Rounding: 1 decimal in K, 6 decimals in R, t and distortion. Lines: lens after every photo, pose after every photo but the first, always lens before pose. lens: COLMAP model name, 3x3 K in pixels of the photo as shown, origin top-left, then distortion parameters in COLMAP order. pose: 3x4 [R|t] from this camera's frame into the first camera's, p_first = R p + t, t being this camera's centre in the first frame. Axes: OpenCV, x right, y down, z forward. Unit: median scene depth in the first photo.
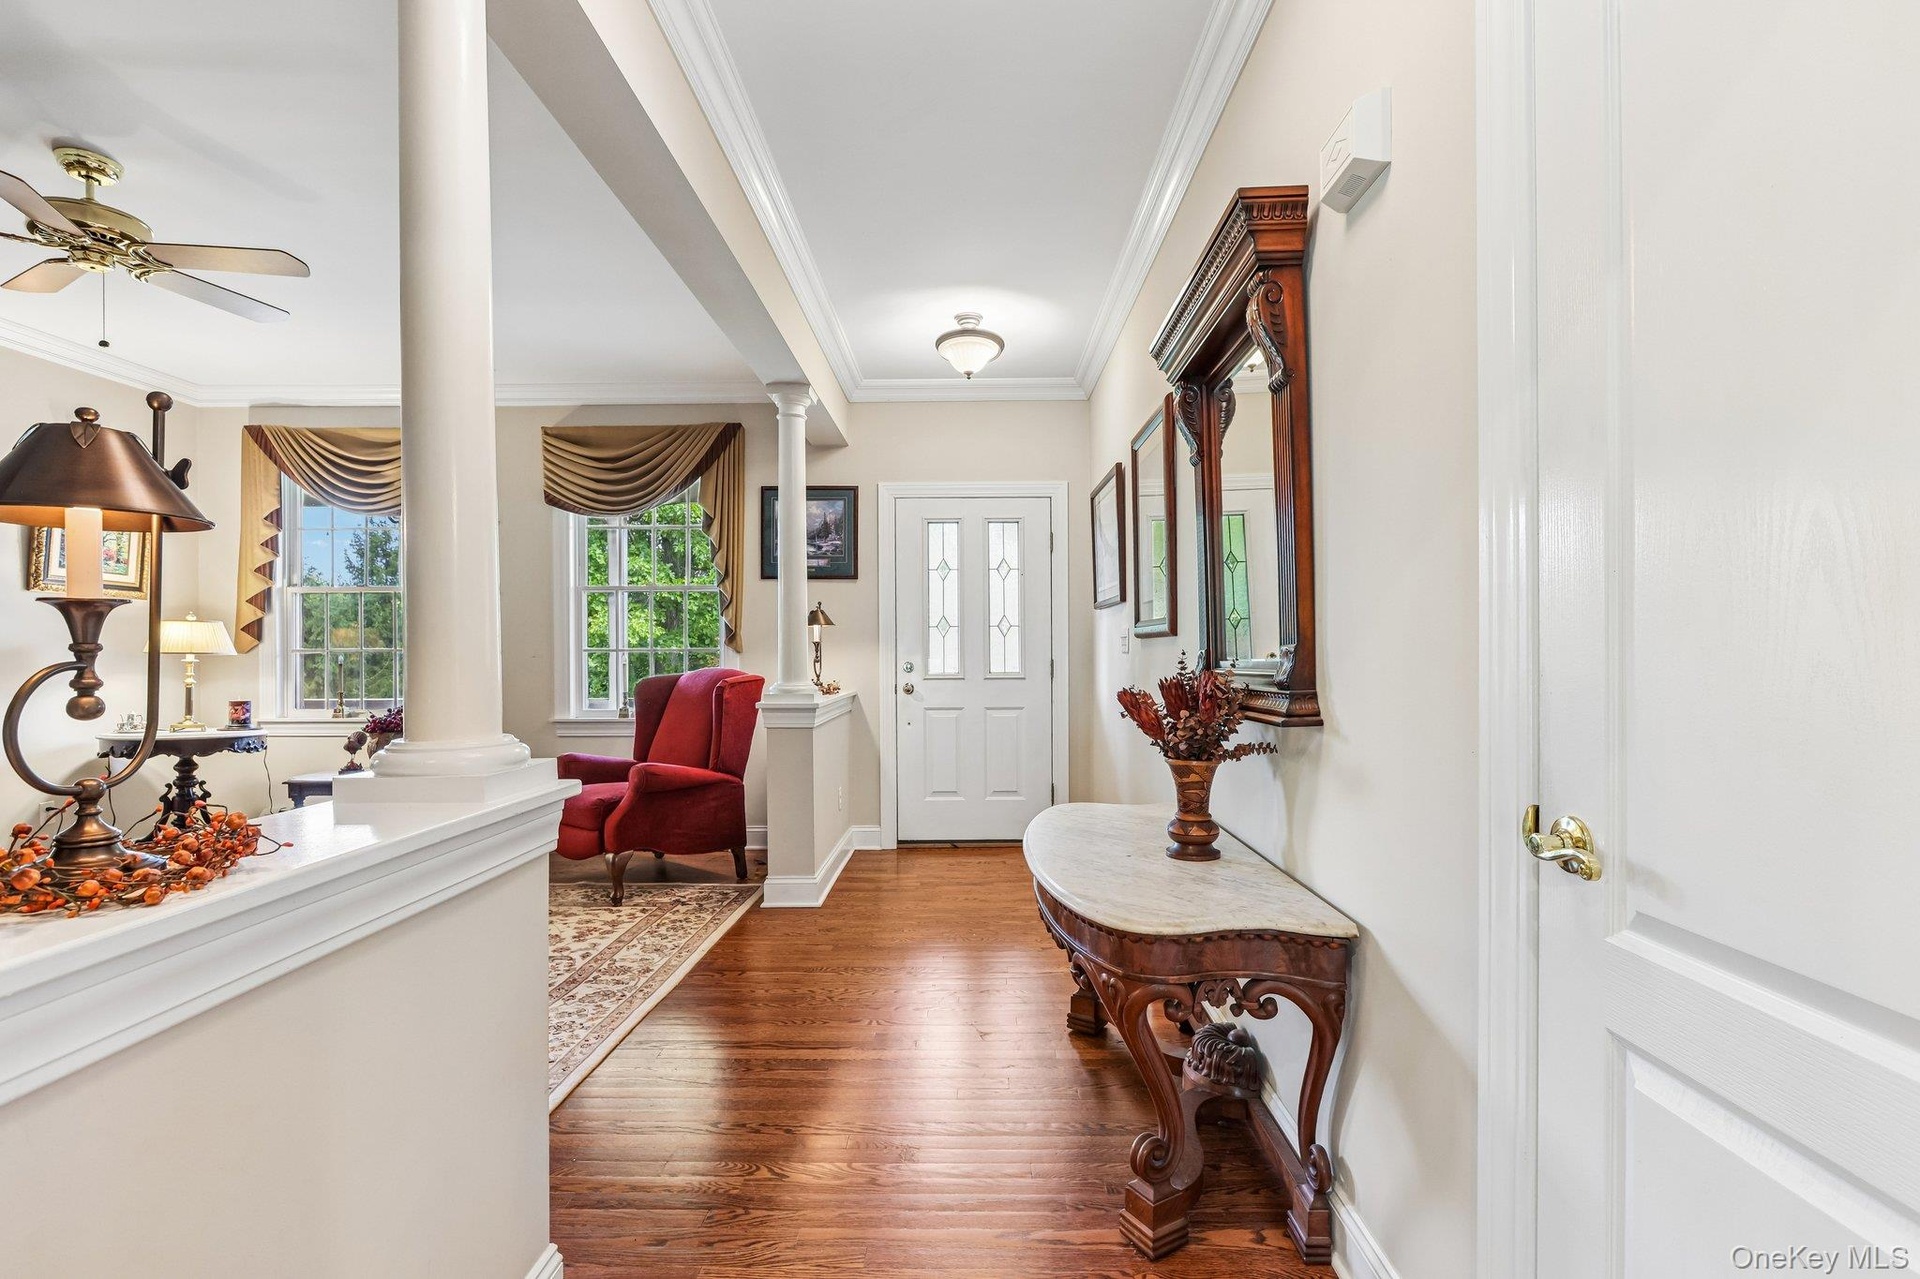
lens RADIAL K [[904.8, 0, 951.9], [0, 904.8, 647.3], [0, 0, 1]] dist [-0.001203, 0.013152]
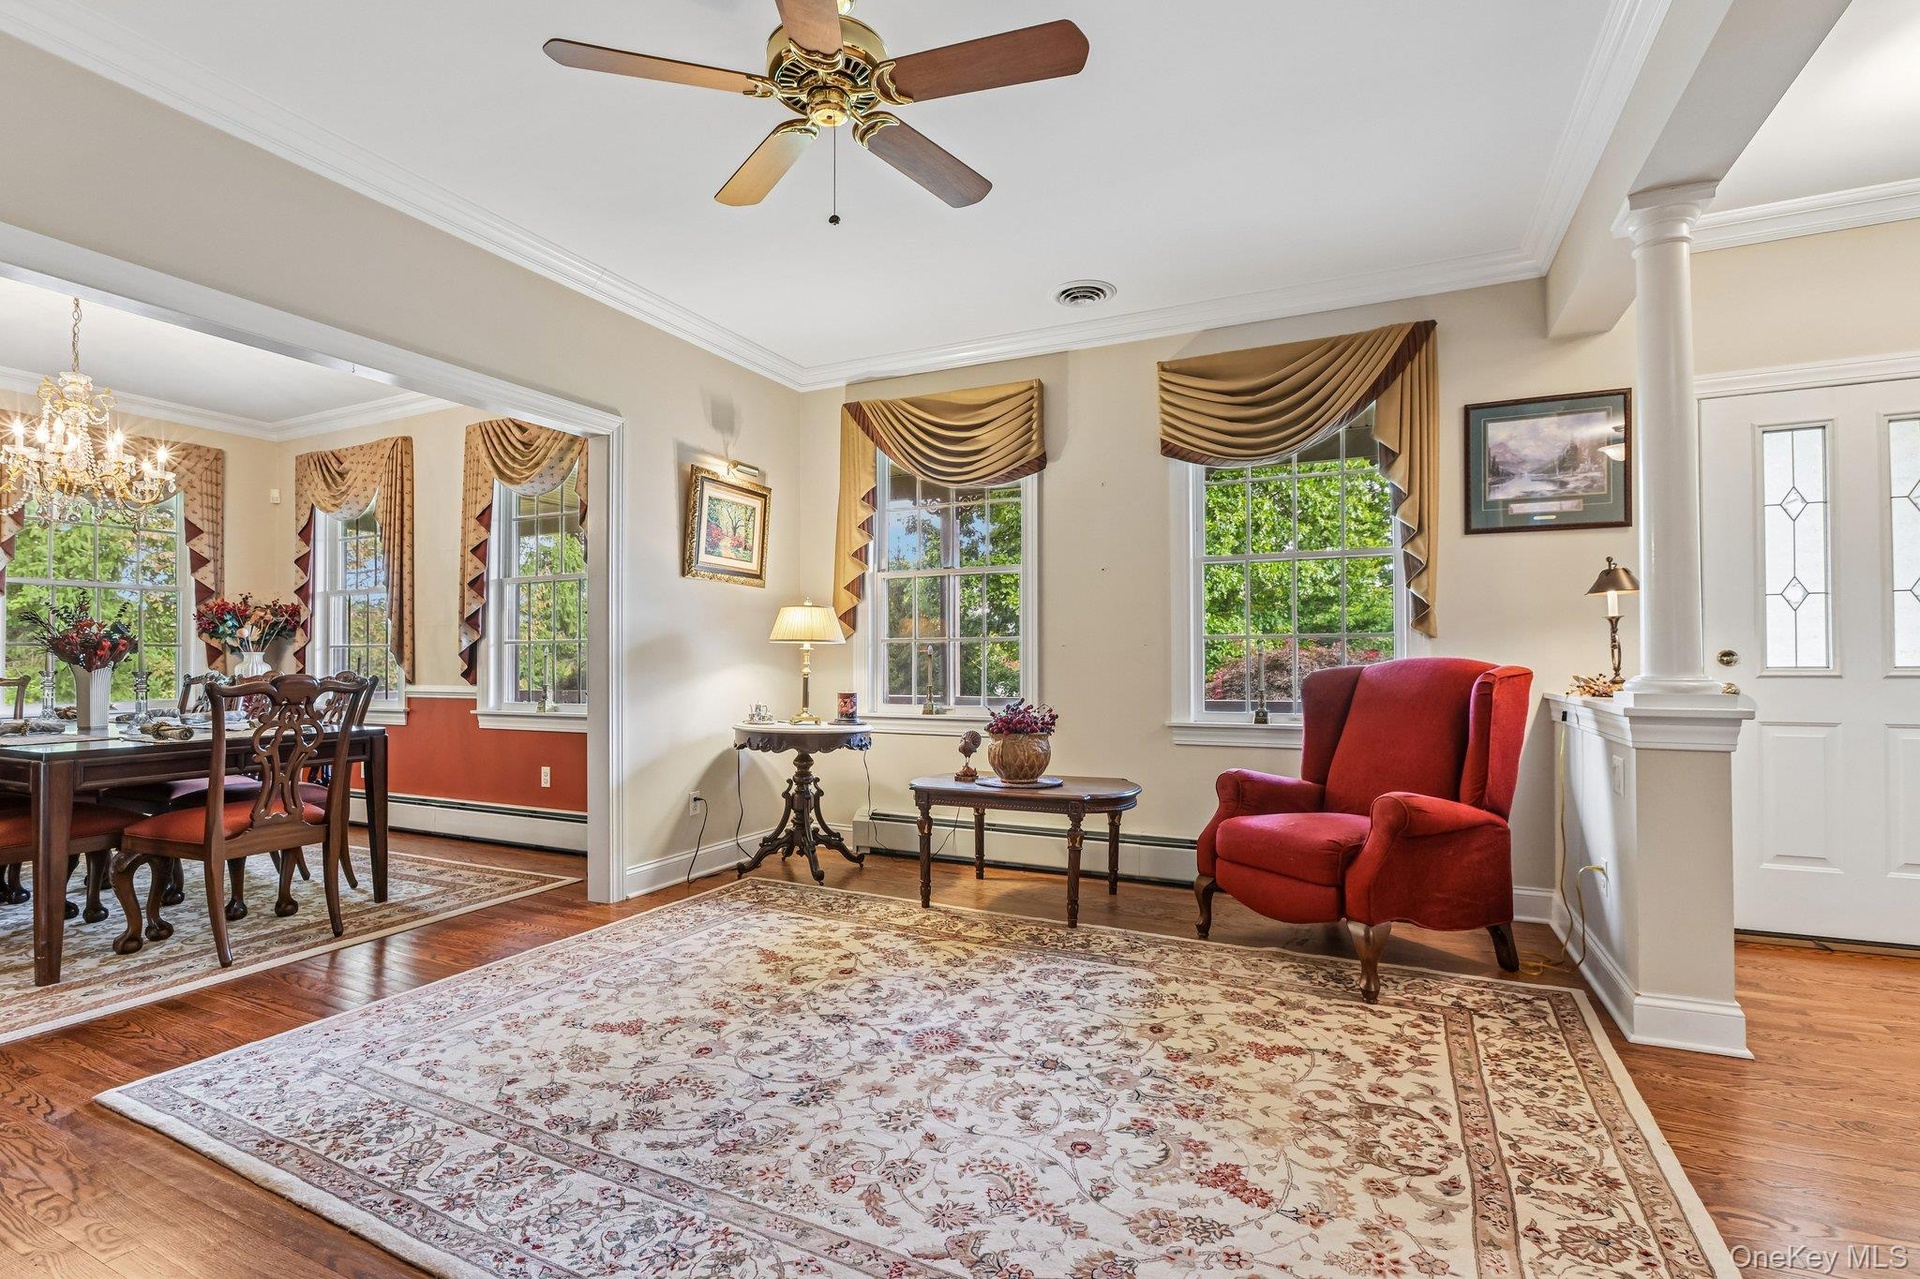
lens RADIAL K [[872.9, 0, 956.4], [0, 872.9, 634.5], [0, 0, 1]] dist [-0.000416, 0.000303]
pose [[0.918656, -0.010749, -0.394912, -0.338385], [0.001258, 0.999704, -0.024284, 0.021577], [0.395057, 0.021812, 0.918398, 0.231703]]
